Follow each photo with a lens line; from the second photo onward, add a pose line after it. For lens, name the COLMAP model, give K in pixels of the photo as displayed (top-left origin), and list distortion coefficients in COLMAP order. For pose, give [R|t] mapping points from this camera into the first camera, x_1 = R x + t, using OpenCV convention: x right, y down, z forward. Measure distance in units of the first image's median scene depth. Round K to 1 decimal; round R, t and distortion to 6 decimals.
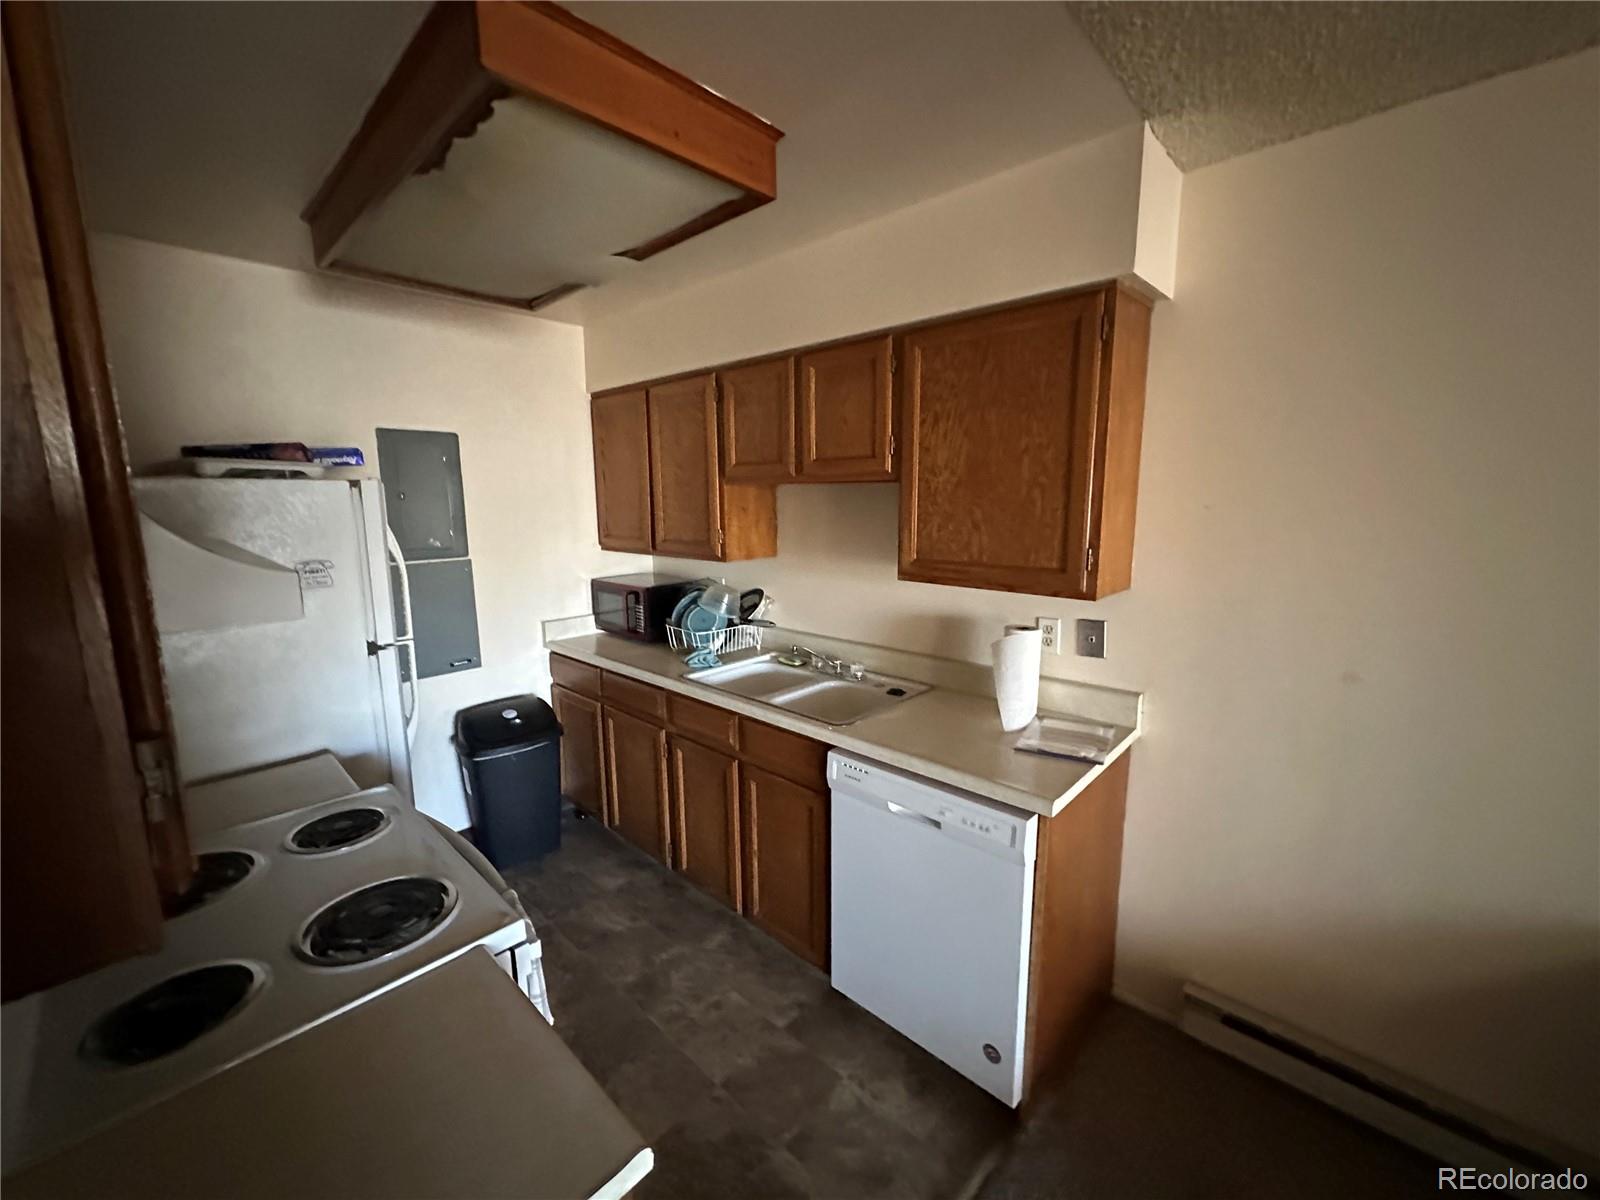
lens RADIAL K [[638.6, 0, 800.0], [0, 638.6, 600.0], [0, 0, 1]] dist [-0.001501, -0.000155]
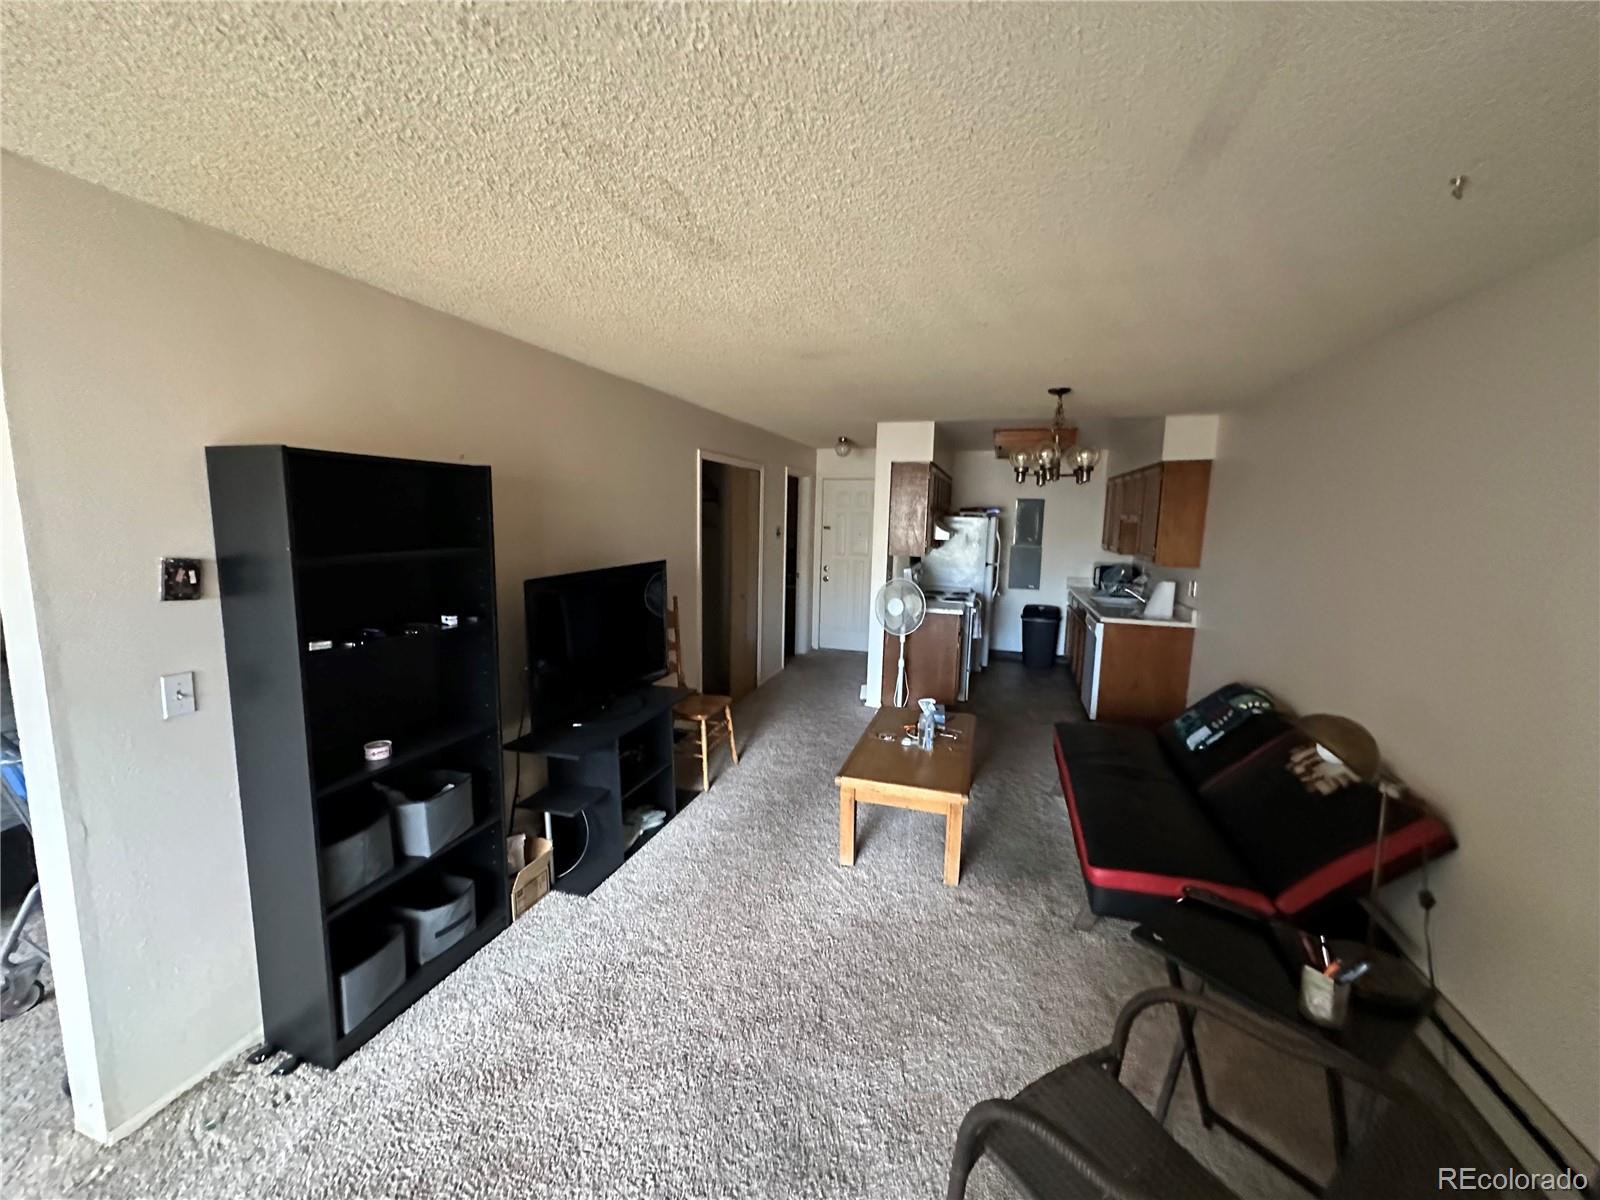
lens RADIAL K [[638.6, 0, 800.0], [0, 638.6, 600.0], [0, 0, 1]] dist [-0.001501, -0.000155]
pose [[0.421260, 0.141197, -0.895881, 1.974992], [-0.175824, 0.981781, 0.072059, 0.184508], [0.889734, 0.127162, 0.438411, -1.367411]]
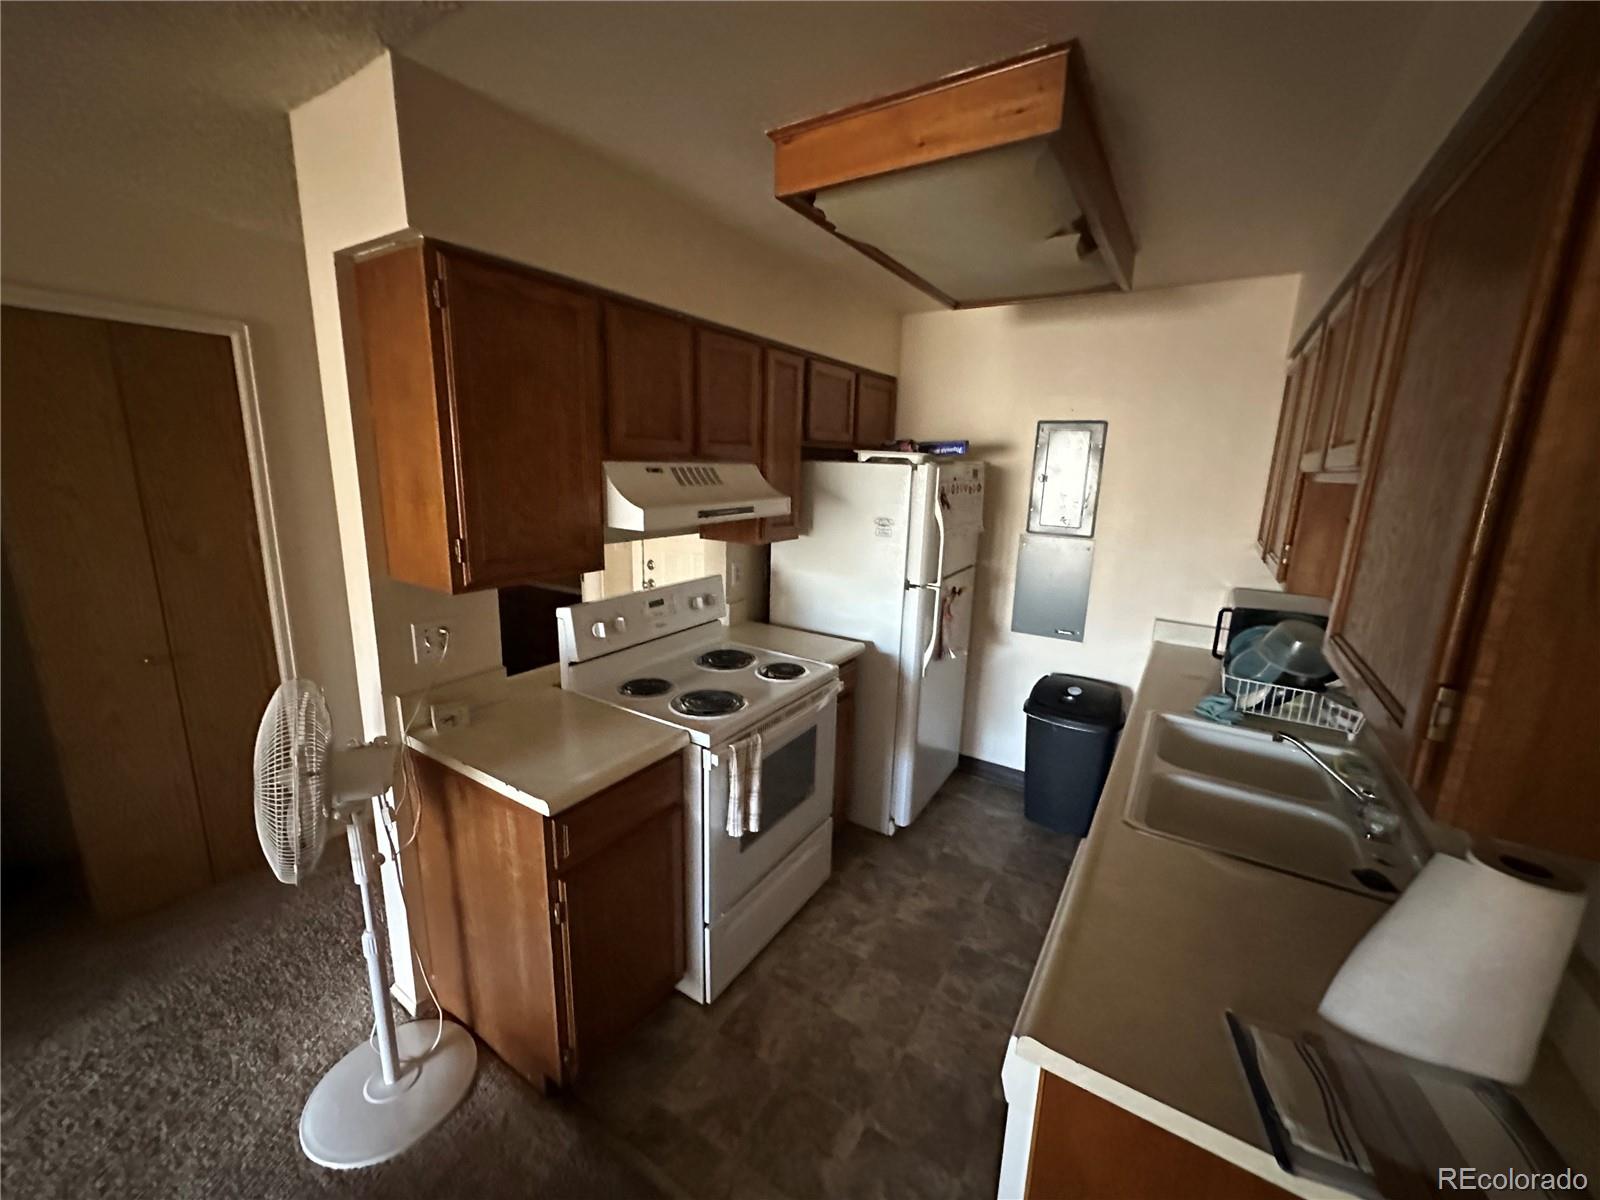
lens RADIAL K [[638.6, 0, 800.0], [0, 638.6, 600.0], [0, 0, 1]] dist [-0.001501, -0.000155]
pose [[0.184114, 0.222040, -0.957497, 0.601102], [-0.191662, 0.963561, 0.186593, -0.103173], [0.964037, 0.149161, 0.219962, 0.435818]]
